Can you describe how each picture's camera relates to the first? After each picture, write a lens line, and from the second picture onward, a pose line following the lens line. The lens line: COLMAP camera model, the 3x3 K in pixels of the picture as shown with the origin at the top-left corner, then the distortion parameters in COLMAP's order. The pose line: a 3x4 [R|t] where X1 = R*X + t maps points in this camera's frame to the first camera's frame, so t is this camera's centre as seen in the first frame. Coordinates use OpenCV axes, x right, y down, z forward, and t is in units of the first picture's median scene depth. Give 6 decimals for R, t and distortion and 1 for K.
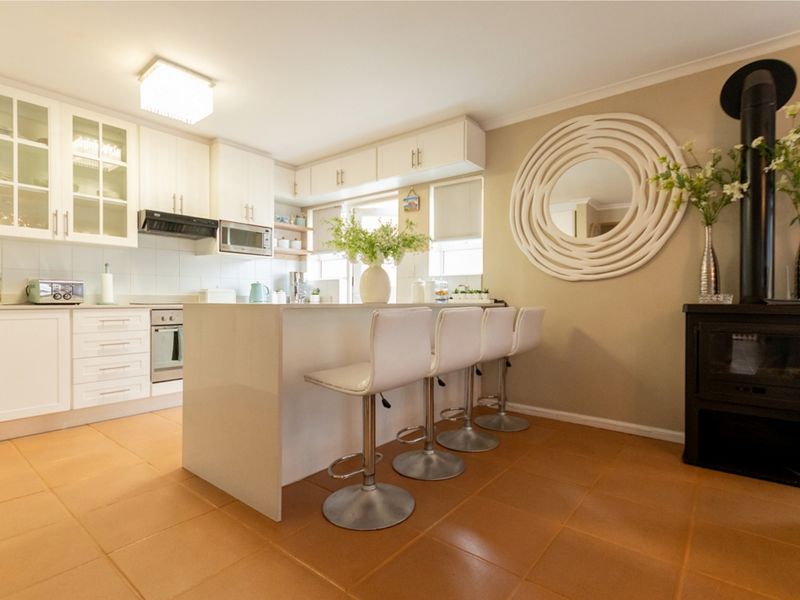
lens RADIAL K [[412.2, 0, 405.2], [0, 412.2, 293.3], [0, 0, 1]] dist [-0.000799, 0.000238]
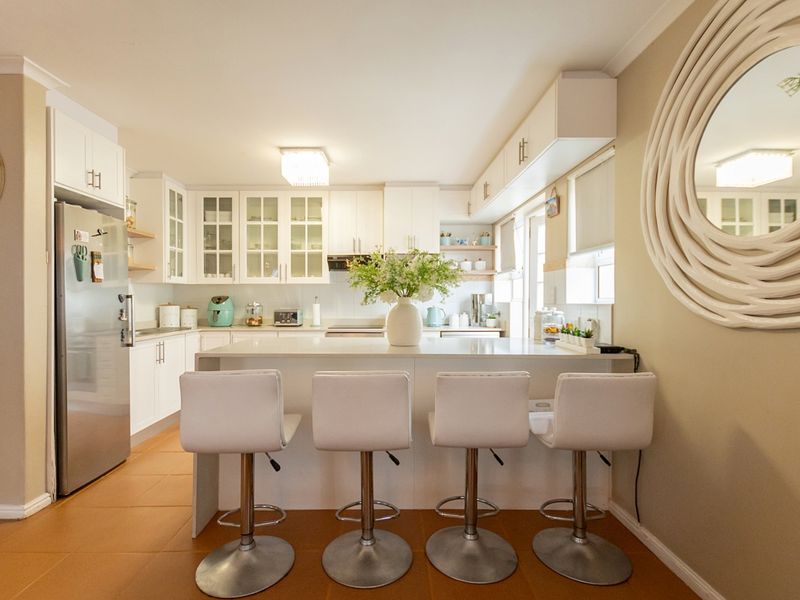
lens RADIAL K [[400.0, 0, 390.0], [0, 400.0, 298.4], [0, 0, 1]] dist [-0.001498, -0.000091]
pose [[0.622314, -0.009192, -0.782714, 0.492531], [0.014552, 0.999894, -0.000173, -0.065243], [0.782633, -0.011282, 0.622382, 0.376588]]
